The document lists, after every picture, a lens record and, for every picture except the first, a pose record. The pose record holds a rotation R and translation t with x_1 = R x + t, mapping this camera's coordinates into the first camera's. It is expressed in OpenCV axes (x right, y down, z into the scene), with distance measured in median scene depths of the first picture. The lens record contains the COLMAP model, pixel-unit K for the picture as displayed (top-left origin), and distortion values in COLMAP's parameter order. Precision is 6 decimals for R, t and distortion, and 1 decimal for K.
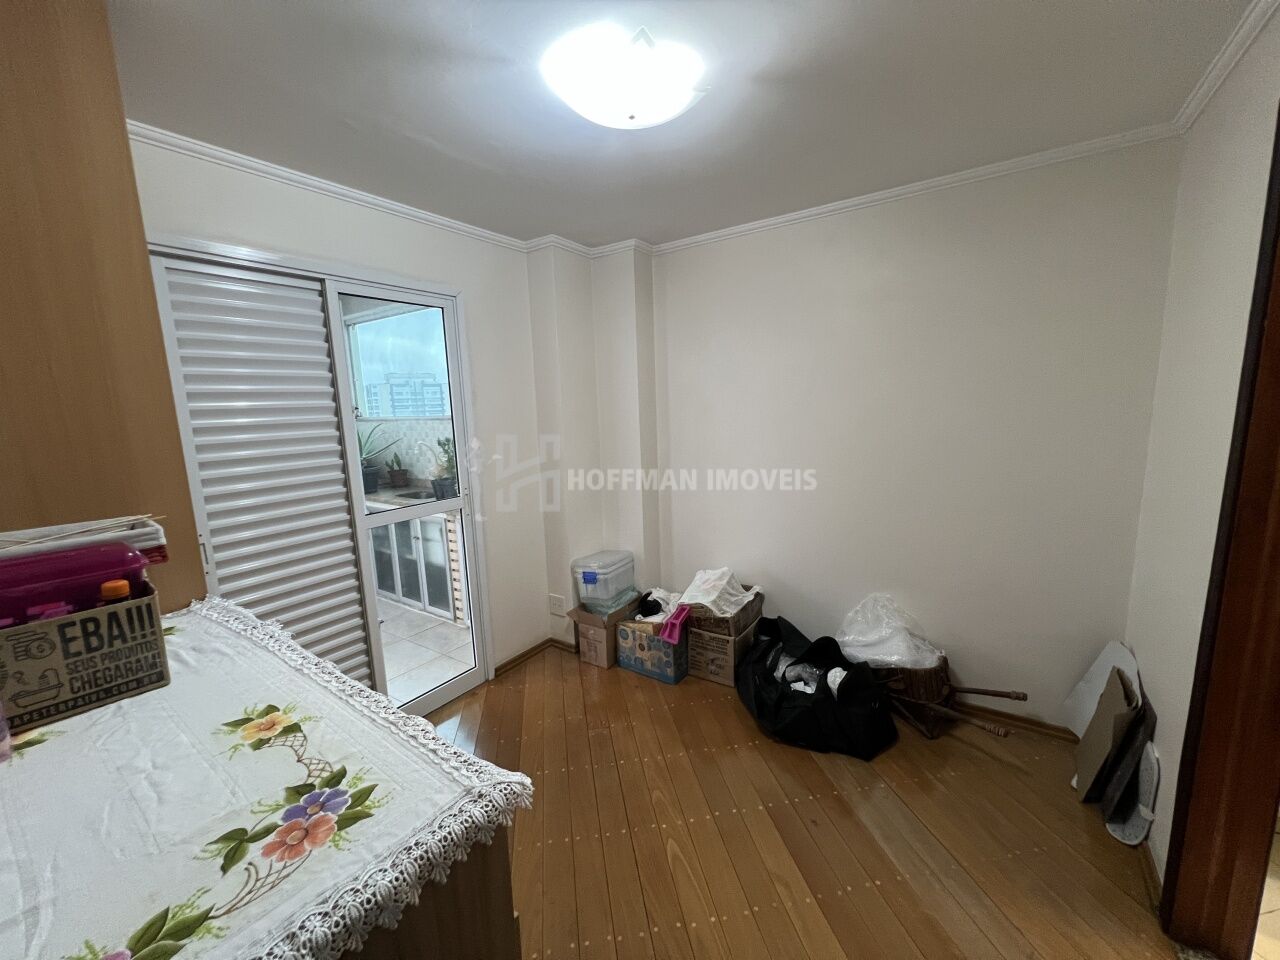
lens RADIAL K [[510.9, 0, 636.5], [0, 510.9, 484.2], [0, 0, 1]] dist [-0.003495, 0.000839]
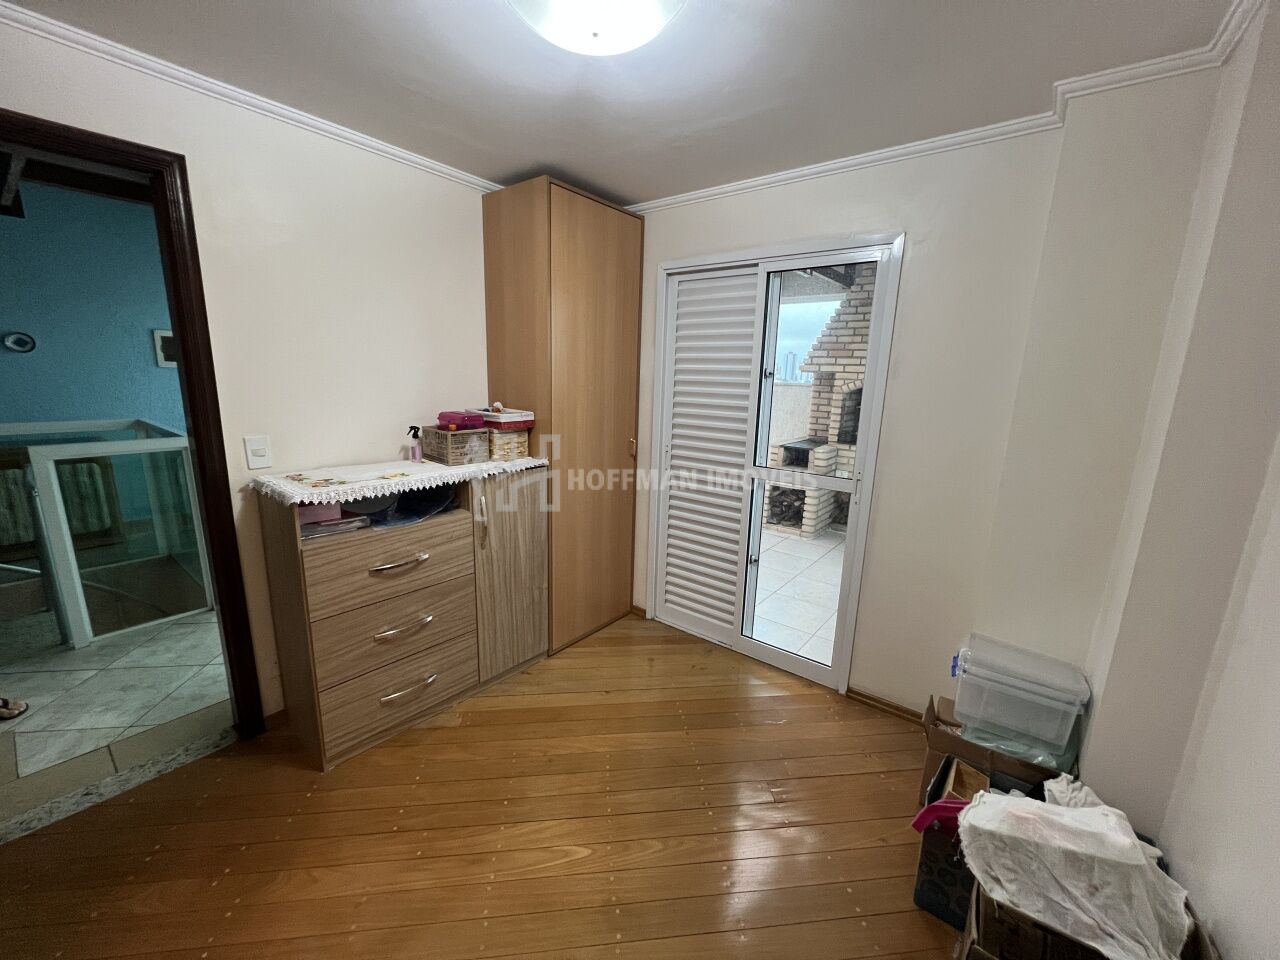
lens RADIAL K [[510.9, 0, 645.5], [0, 510.9, 485.9], [0, 0, 1]] dist [-0.003495, 0.000839]
pose [[-0.062204, 0.240317, -0.968699, 0.504508], [-0.185236, 0.950936, 0.247805, -0.111600], [0.980723, 0.194853, -0.014636, 0.626131]]
